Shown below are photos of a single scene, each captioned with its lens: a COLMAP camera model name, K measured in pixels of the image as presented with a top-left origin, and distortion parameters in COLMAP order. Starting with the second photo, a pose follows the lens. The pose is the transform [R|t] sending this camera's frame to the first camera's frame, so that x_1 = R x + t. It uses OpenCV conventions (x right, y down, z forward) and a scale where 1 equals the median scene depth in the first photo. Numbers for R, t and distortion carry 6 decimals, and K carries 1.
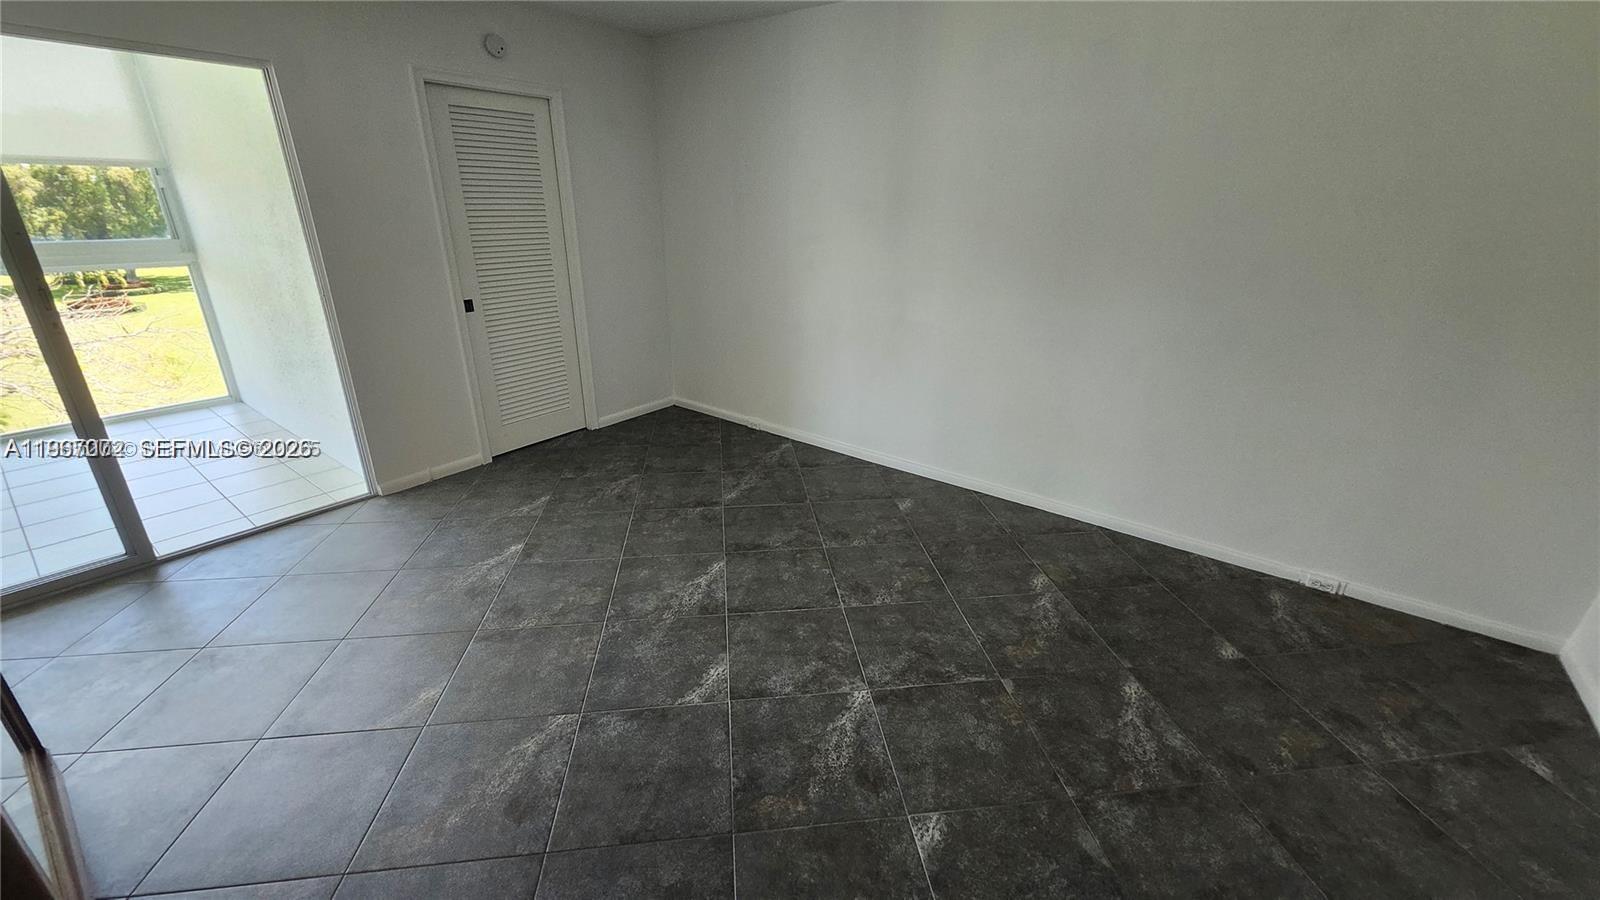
lens RADIAL K [[633.2, 0, 801.3], [0, 633.2, 451.0], [0, 0, 1]] dist [0.001758, -0.000429]
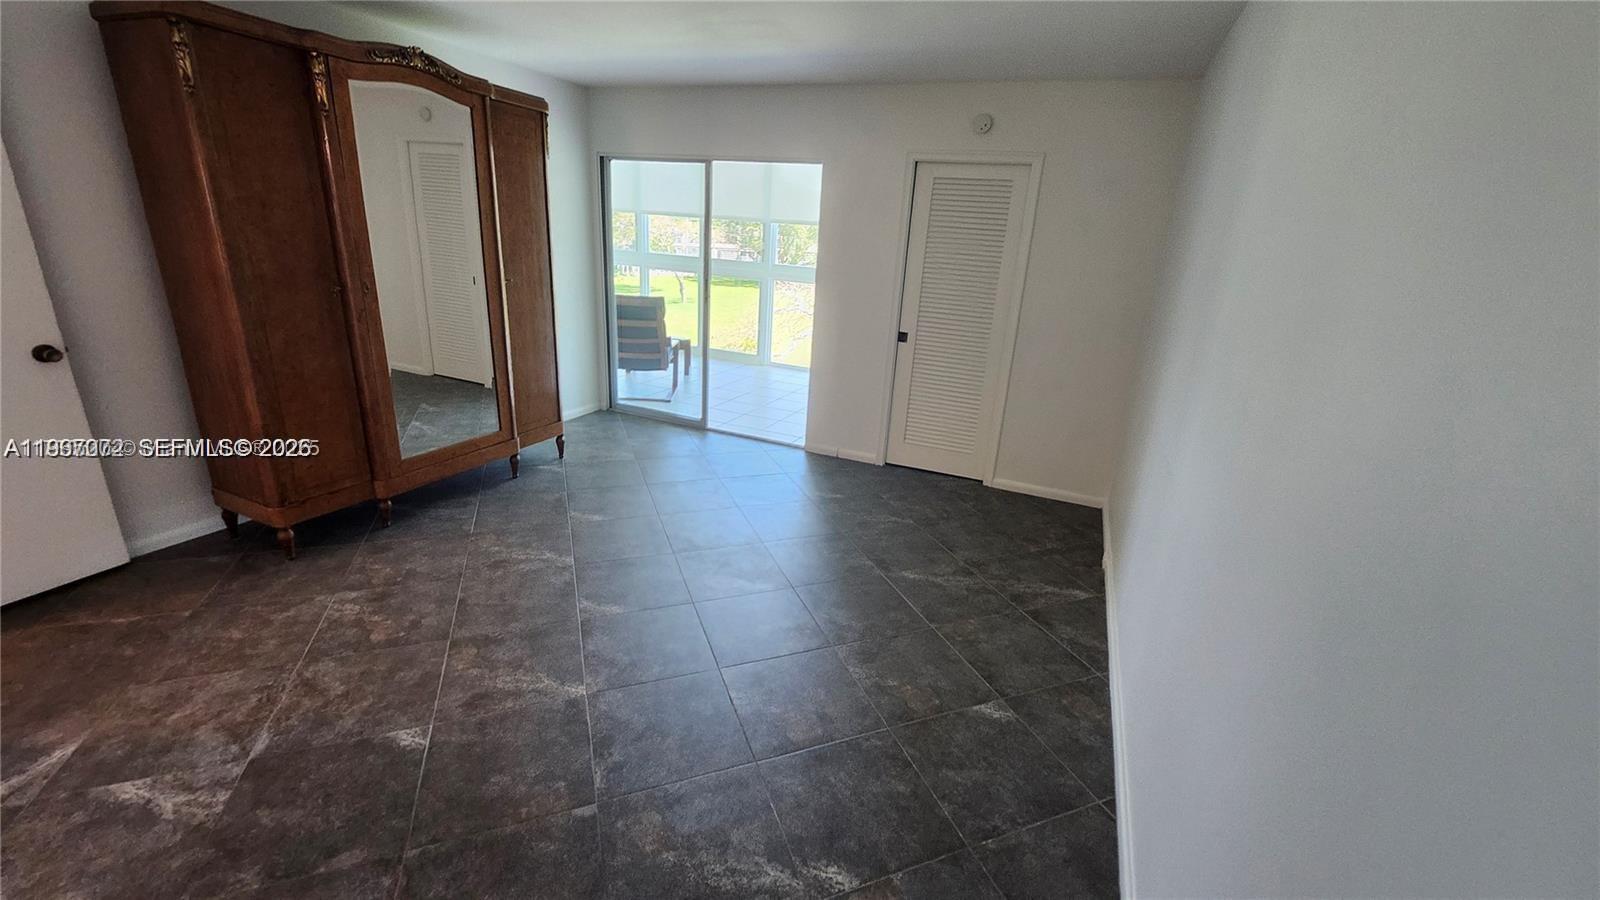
lens RADIAL K [[633.2, 0, 807.3], [0, 633.2, 450.7], [0, 0, 1]] dist [0.001758, -0.000429]
pose [[0.249883, 0.316803, -0.914983, 0.788123], [-0.415315, 0.888690, 0.194277, -0.255849], [0.874684, 0.331459, 0.353641, 0.630962]]
